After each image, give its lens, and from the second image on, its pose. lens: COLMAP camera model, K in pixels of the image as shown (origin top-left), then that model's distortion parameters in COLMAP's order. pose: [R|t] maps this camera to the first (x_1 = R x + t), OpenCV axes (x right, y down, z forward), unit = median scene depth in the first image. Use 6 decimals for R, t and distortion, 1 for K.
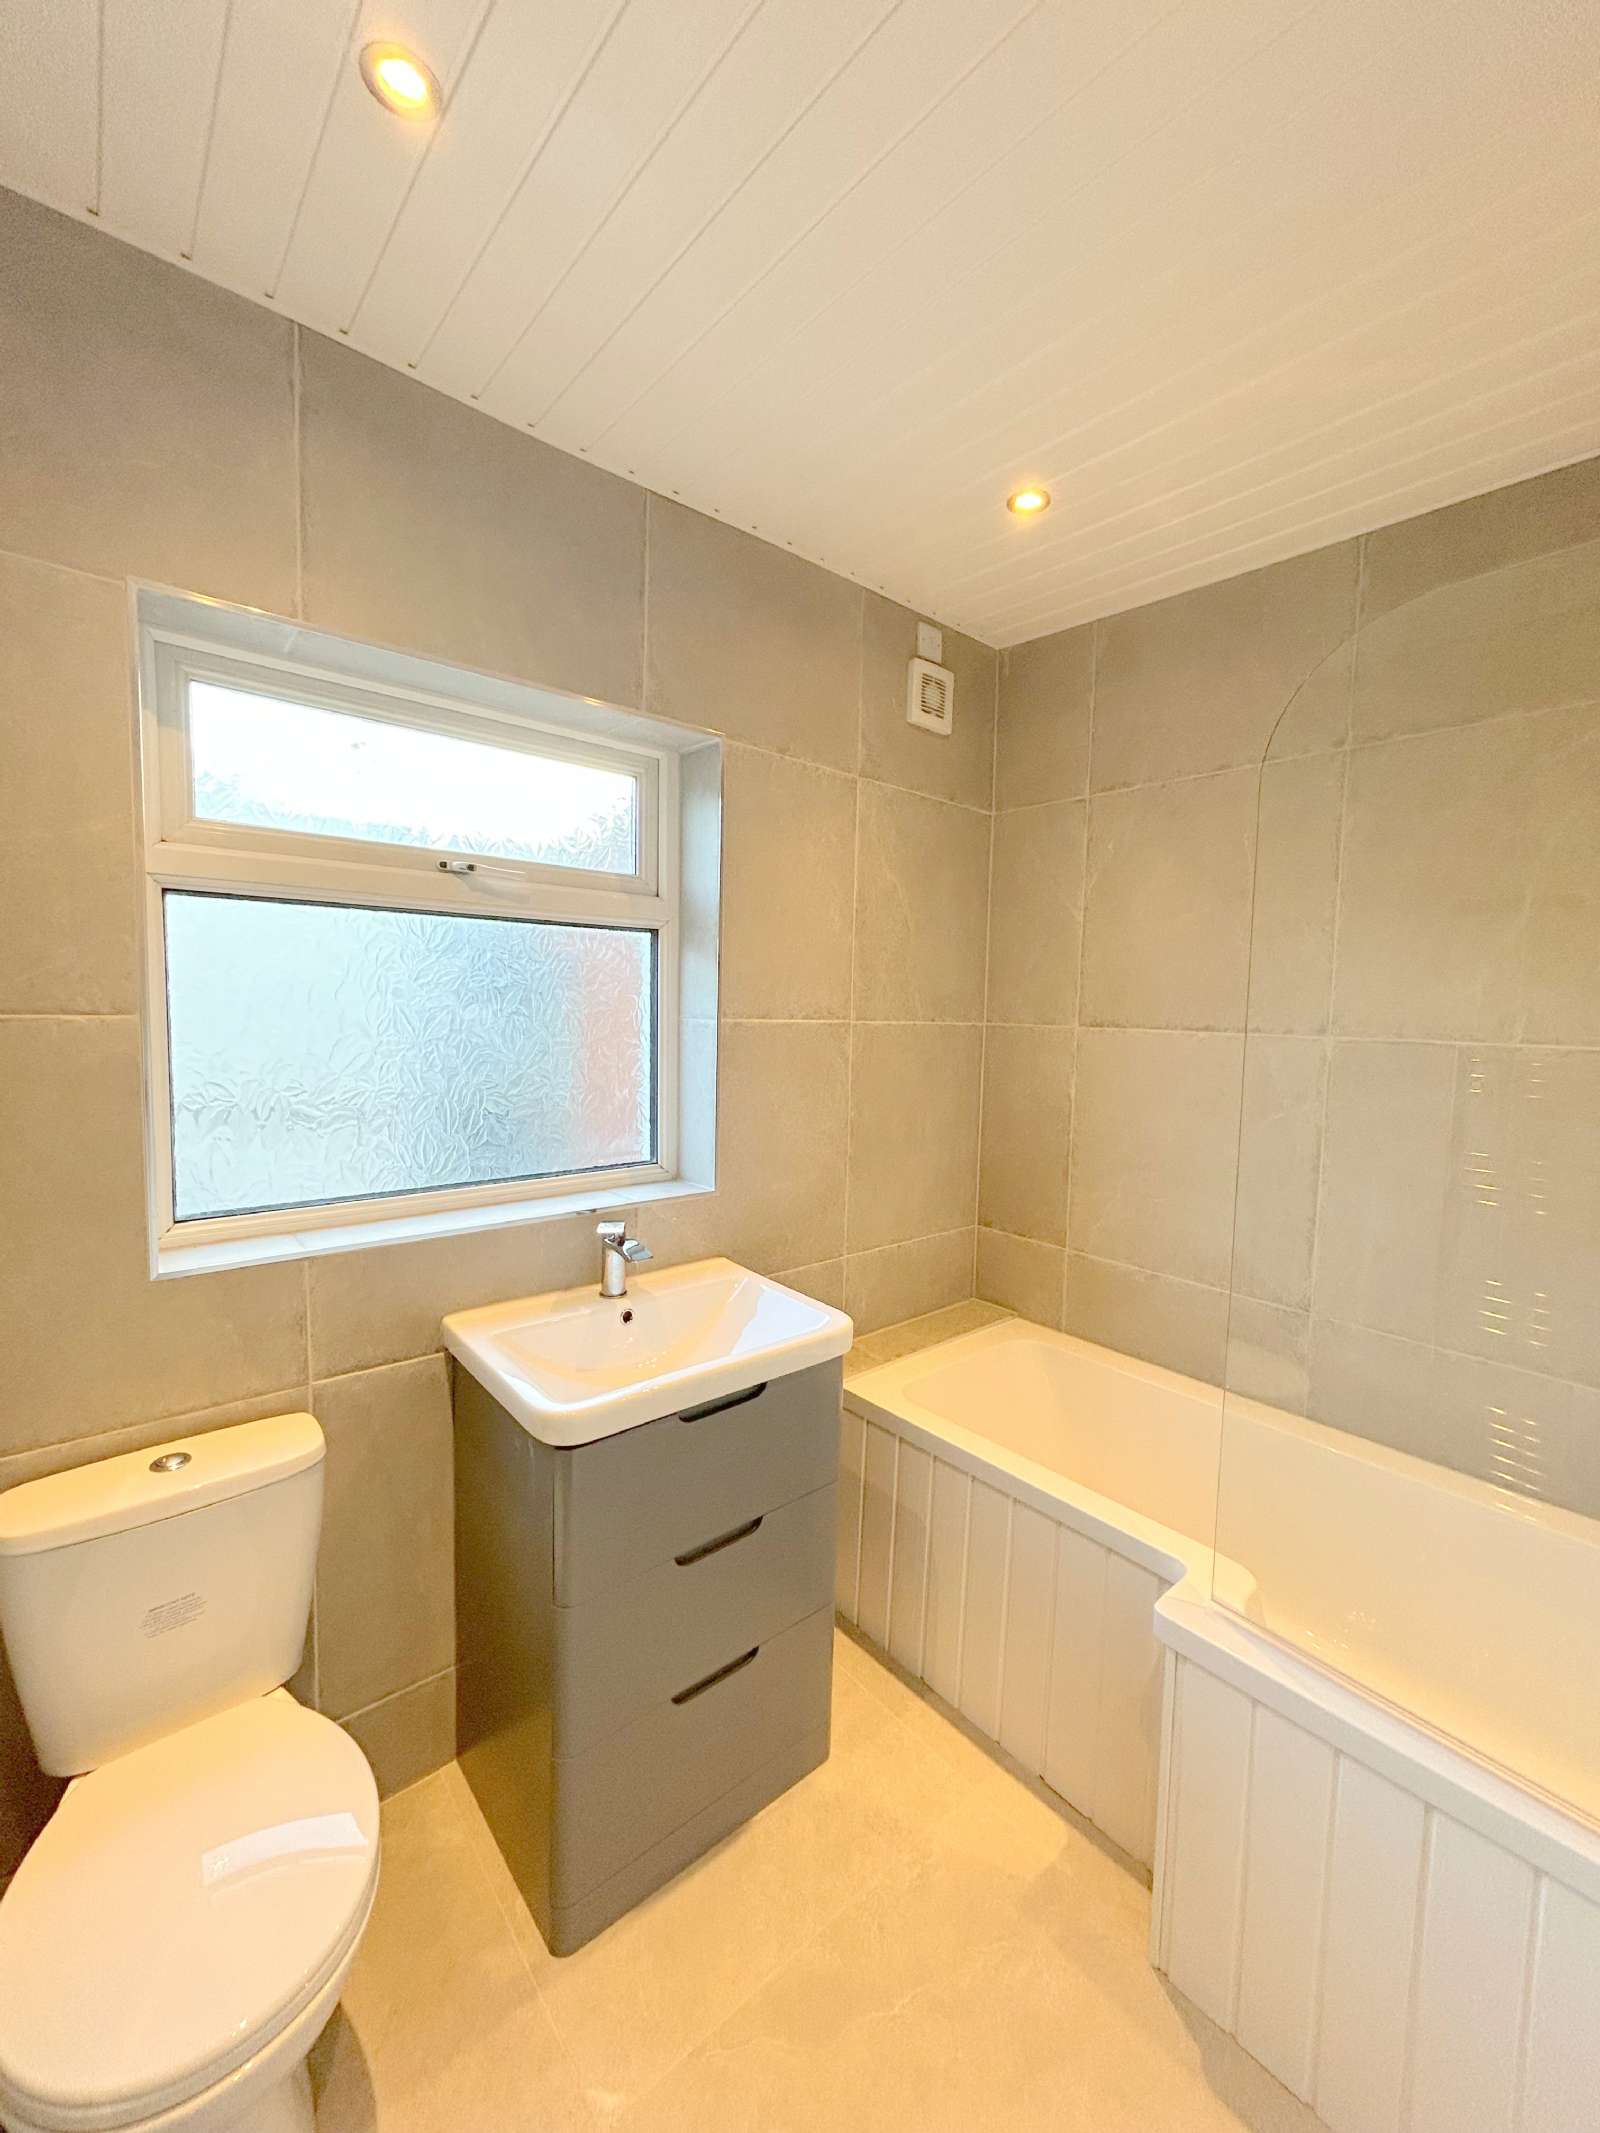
lens RADIAL K [[854.8, 0, 800.0], [0, 854.8, 1067.2], [0, 0, 1]] dist [-0.001930, -0.000267]
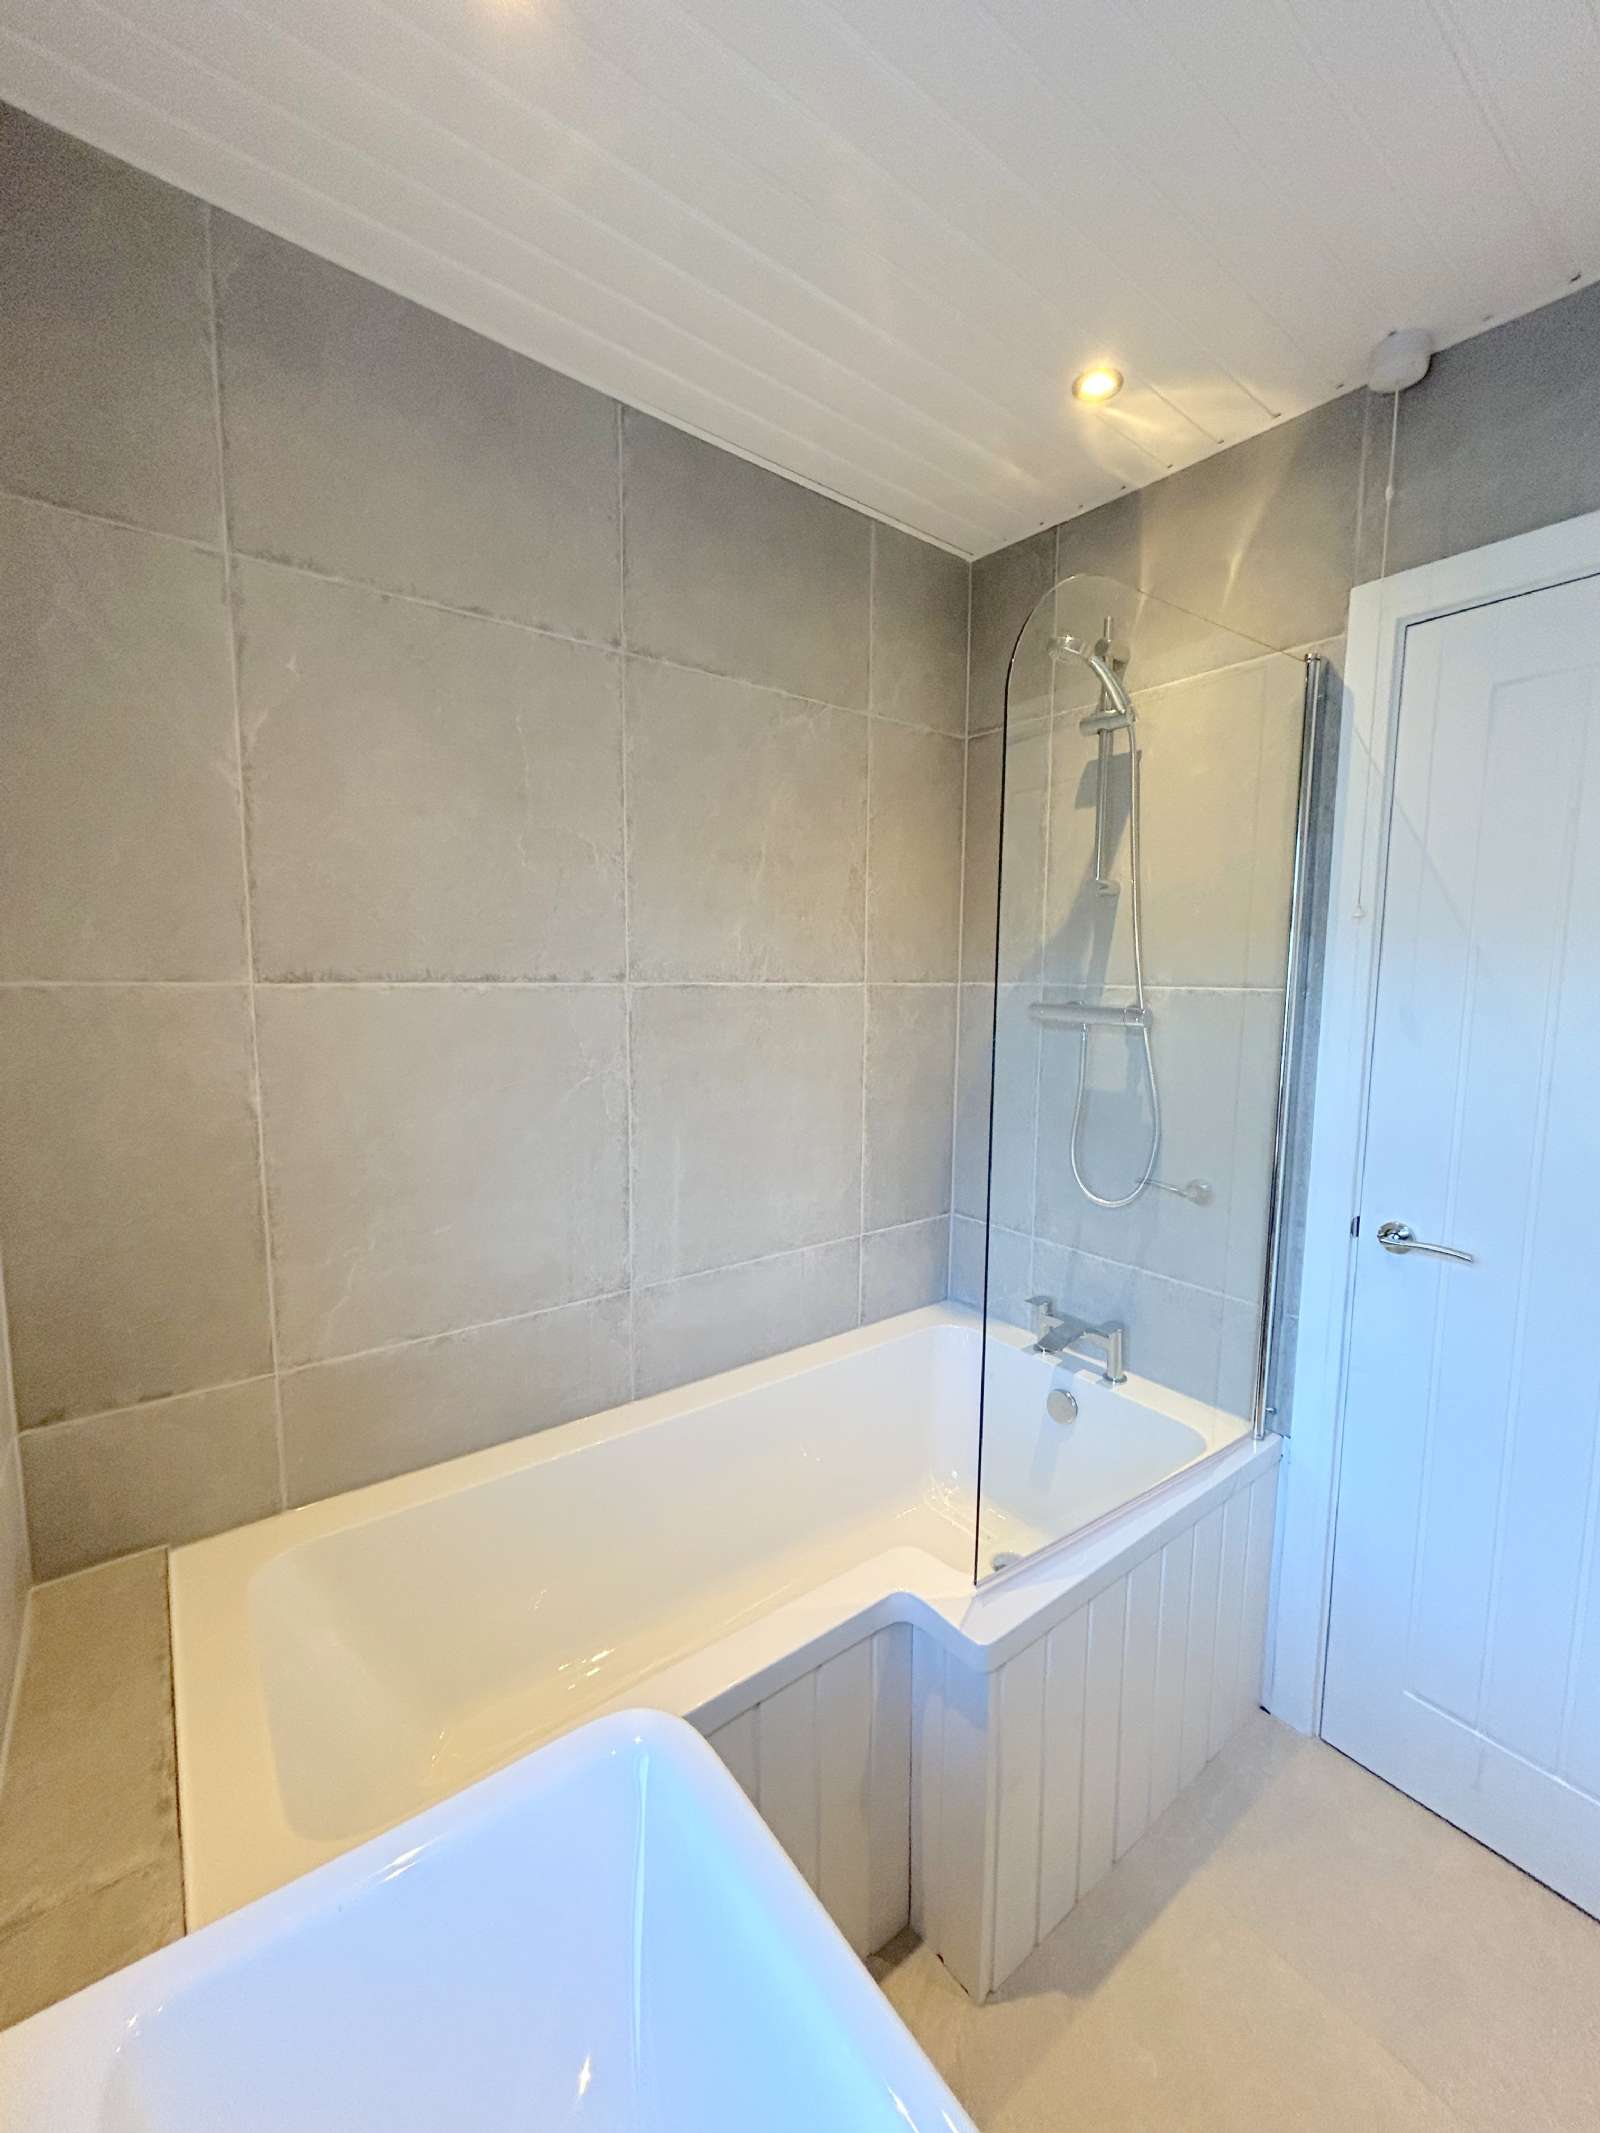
lens RADIAL K [[854.8, 0, 800.1], [0, 854.8, 1063.5], [0, 0, 1]] dist [-0.001930, -0.000267]
pose [[0.052675, -0.128192, 0.990349, -0.235231], [0.065199, 0.990052, 0.124686, -0.045621], [-0.996481, 0.058002, 0.060509, 0.678452]]
